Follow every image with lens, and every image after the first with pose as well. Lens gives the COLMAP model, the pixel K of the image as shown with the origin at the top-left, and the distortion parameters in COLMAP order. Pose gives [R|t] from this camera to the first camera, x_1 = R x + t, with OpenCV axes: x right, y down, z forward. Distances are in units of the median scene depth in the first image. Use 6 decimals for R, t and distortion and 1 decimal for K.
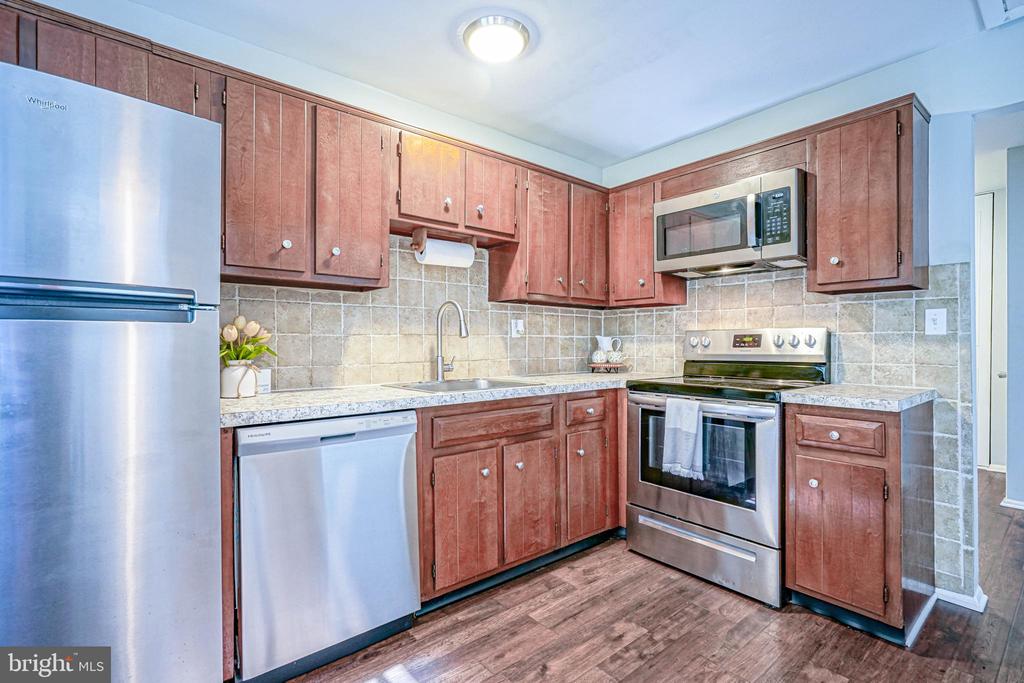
lens RADIAL K [[474.8, 0, 508.1], [0, 474.8, 340.9], [0, 0, 1]] dist [-0.001662, 0.000145]
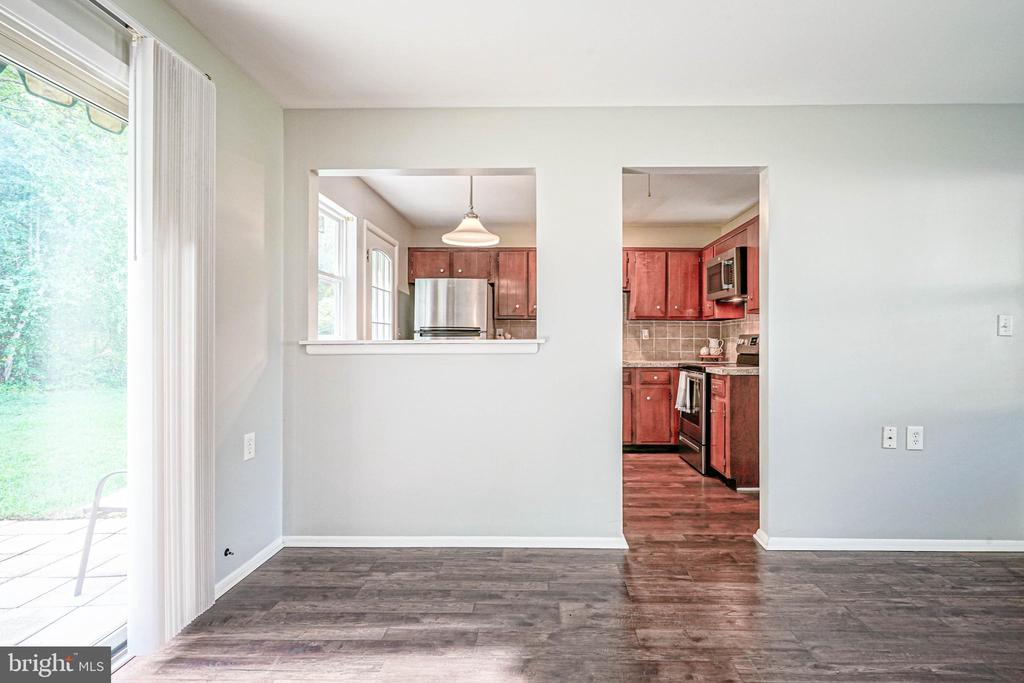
lens RADIAL K [[497.2, 0, 536.7], [0, 497.2, 340.4], [0, 0, 1]] dist [-0.000789, 0.000549]
pose [[0.764667, -0.001104, -0.644424, 1.252737], [0.000556, 0.999999, -0.001053, -0.001922], [0.644425, 0.000447, 0.764667, -0.962674]]
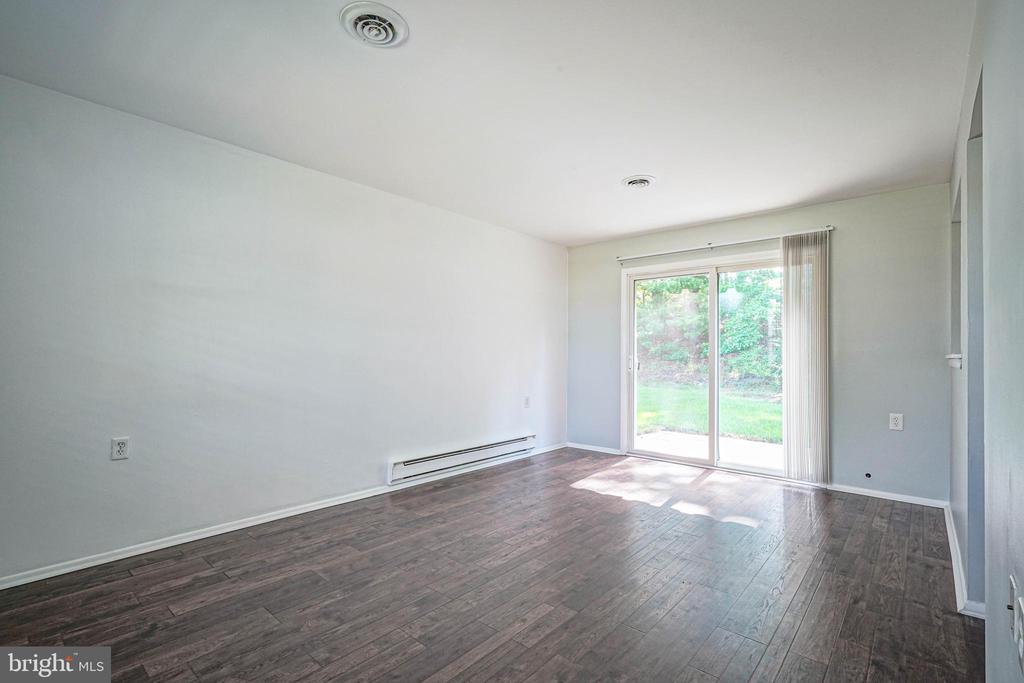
lens RADIAL K [[477.7, 0, 514.3], [0, 477.7, 342.7], [0, 0, 1]] dist [-0.003382, -0.000051]
pose [[-0.984763, -0.010733, -0.173571, 1.676392], [-0.006977, 0.999728, -0.022234, 0.000819], [0.173763, -0.020685, -0.984570, 0.921201]]
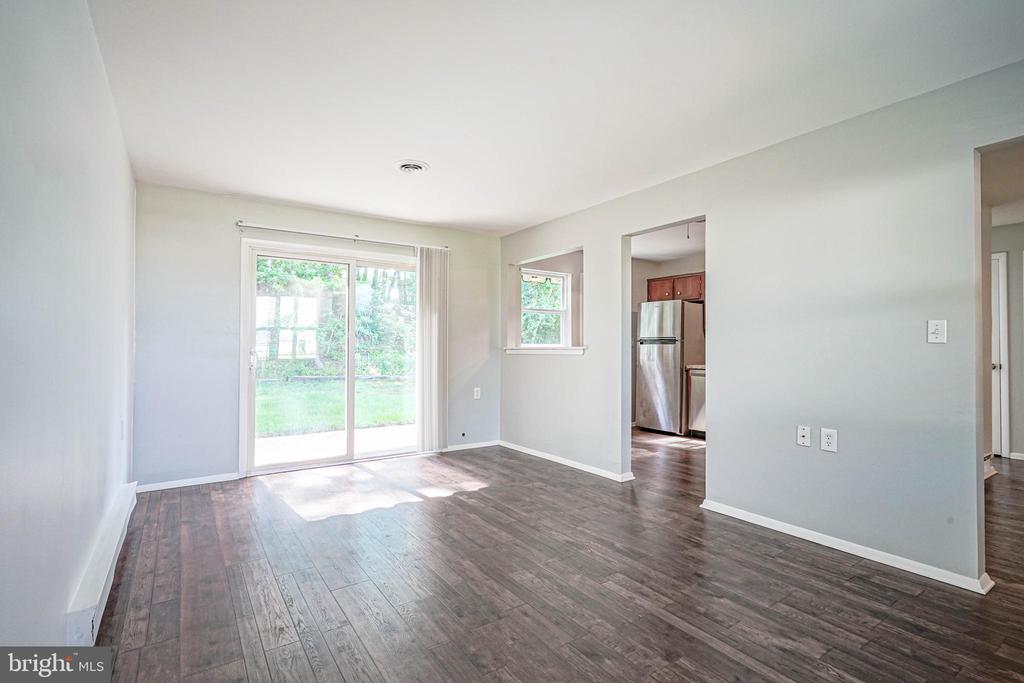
lens RADIAL K [[477.7, 0, 514.3], [0, 477.7, 342.7], [0, 0, 1]] dist [-0.003382, -0.000051]
pose [[-0.075747, -0.009868, -0.997078, 2.489962], [-0.001537, 0.999951, -0.009779, -0.002913], [0.997126, 0.000791, -0.075759, -0.145379]]
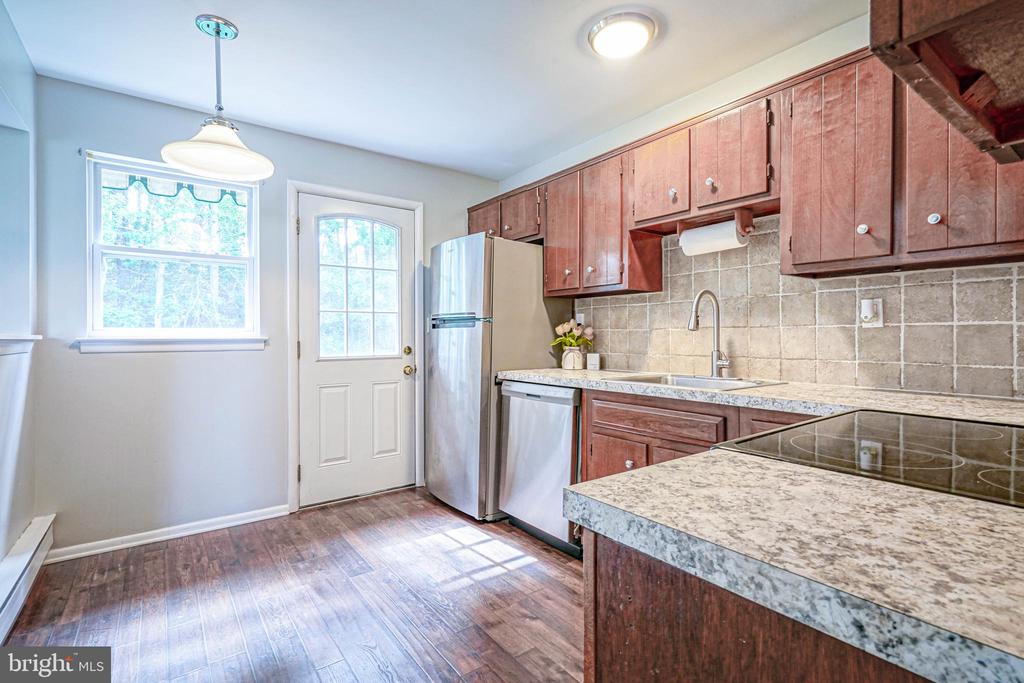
lens RADIAL K [[482.2, 0, 509.8], [0, 482.2, 335.7], [0, 0, 1]] dist [-0.000005, 0.000298]
pose [[-0.050222, 0.001008, -0.998738, 0.939612], [0.005316, 0.999986, 0.000742, 0.000716], [0.998724, -0.005272, -0.050226, 0.754853]]
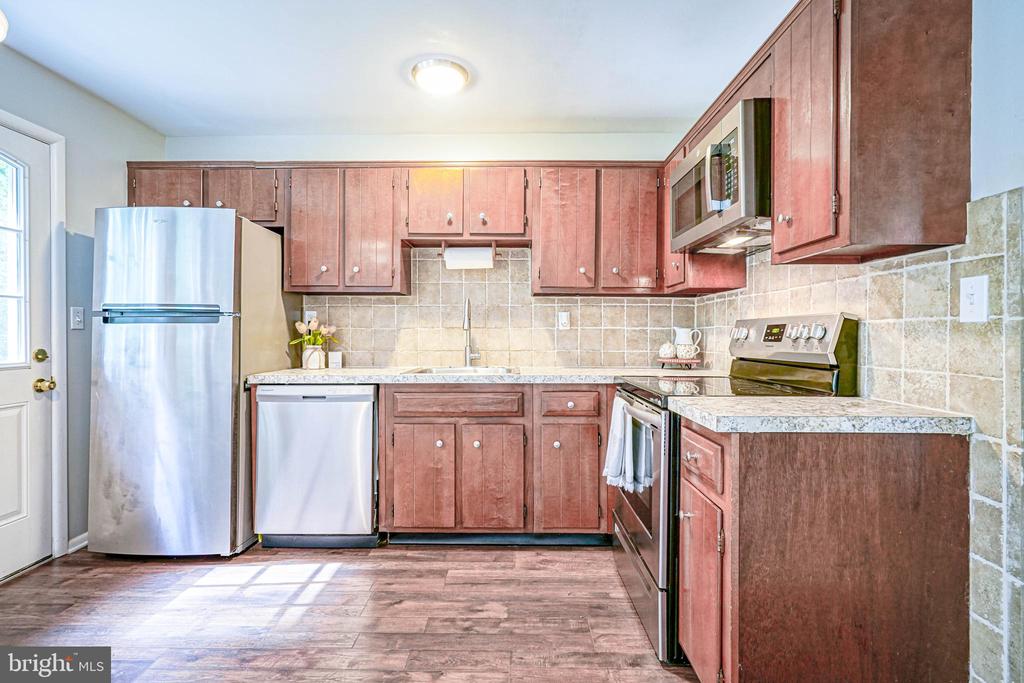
lens RADIAL K [[474.9, 0, 509.6], [0, 474.9, 336.7], [0, 0, 1]] dist [-0.000555, 0.000403]
pose [[0.764948, 0.004932, -0.644073, 0.805690], [0.000277, 0.999968, 0.007986, -0.000140], [0.644092, -0.006287, 0.764923, 0.192723]]
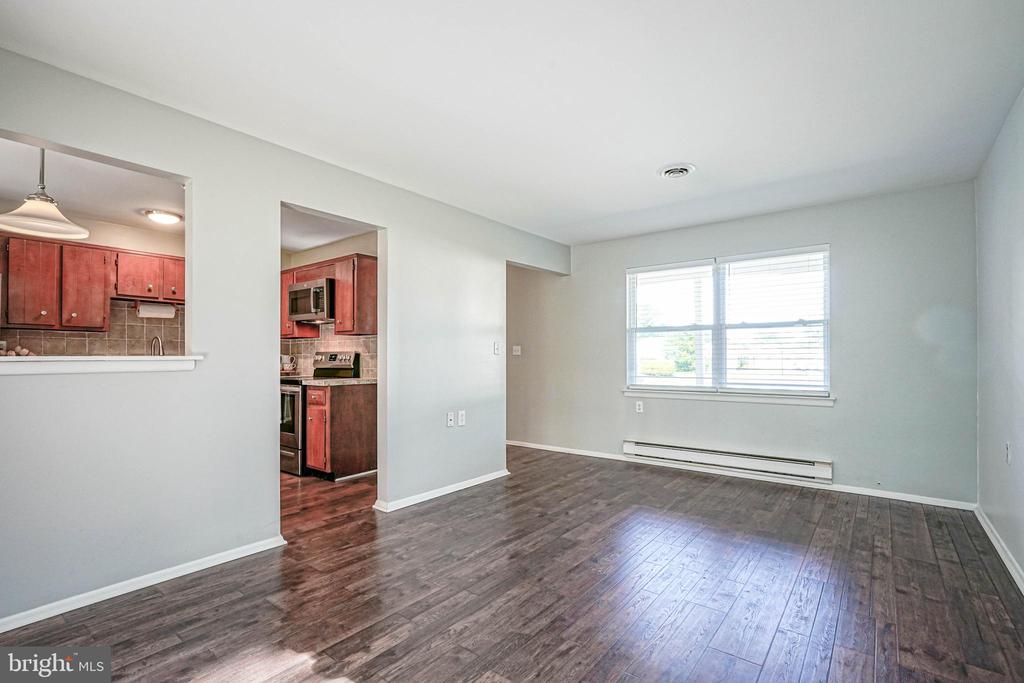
lens RADIAL K [[474.8, 0, 498.9], [0, 474.8, 355.1], [0, 0, 1]] dist [0.000095, 0.000744]
pose [[0.979295, -0.000019, 0.202438, 0.940230], [0.000790, 0.999993, -0.003731, -0.002995], [-0.202437, 0.003813, 0.979288, -1.281757]]
